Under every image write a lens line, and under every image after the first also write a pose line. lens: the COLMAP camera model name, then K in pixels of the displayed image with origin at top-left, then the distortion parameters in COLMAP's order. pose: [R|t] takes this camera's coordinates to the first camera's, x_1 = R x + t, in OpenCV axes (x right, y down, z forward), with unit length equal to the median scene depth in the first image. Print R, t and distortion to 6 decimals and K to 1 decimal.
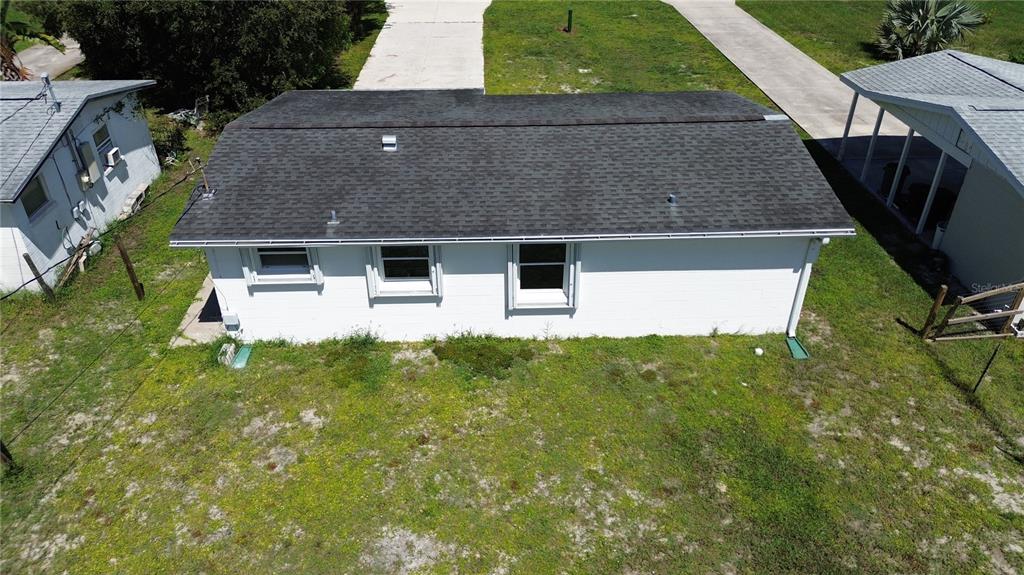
lens RADIAL K [[726.4, 0, 510.1], [0, 726.4, 282.5], [0, 0, 1]] dist [0.040859, -0.038995]
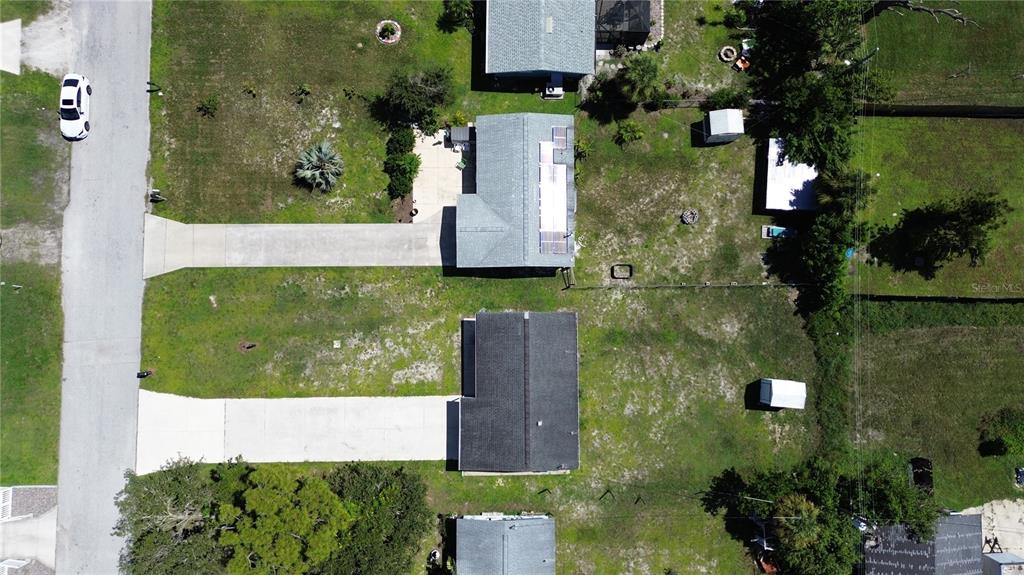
lens RADIAL K [[726.4, 0, 511.6], [0, 726.4, 288.3], [0, 0, 1]] dist [0.040859, -0.038995]
pose [[0.025197, -0.997287, 0.069162, 0.280577], [0.530327, 0.071981, 0.844732, -3.665799], [-0.847419, 0.015394, 0.530702, -0.915229]]
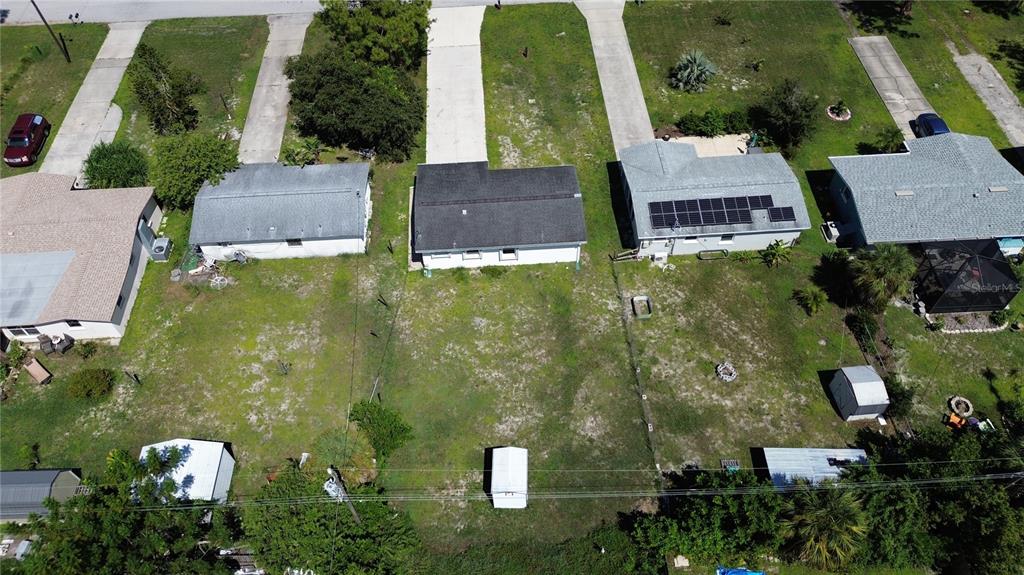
lens RADIAL K [[726.4, 0, 507.1], [0, 726.4, 286.5], [0, 0, 1]] dist [0.040859, -0.038995]
pose [[0.999495, -0.031708, 0.001934, 0.022231], [0.029208, 0.941220, 0.336530, -1.078683], [-0.012491, -0.336303, 0.941671, -2.538222]]
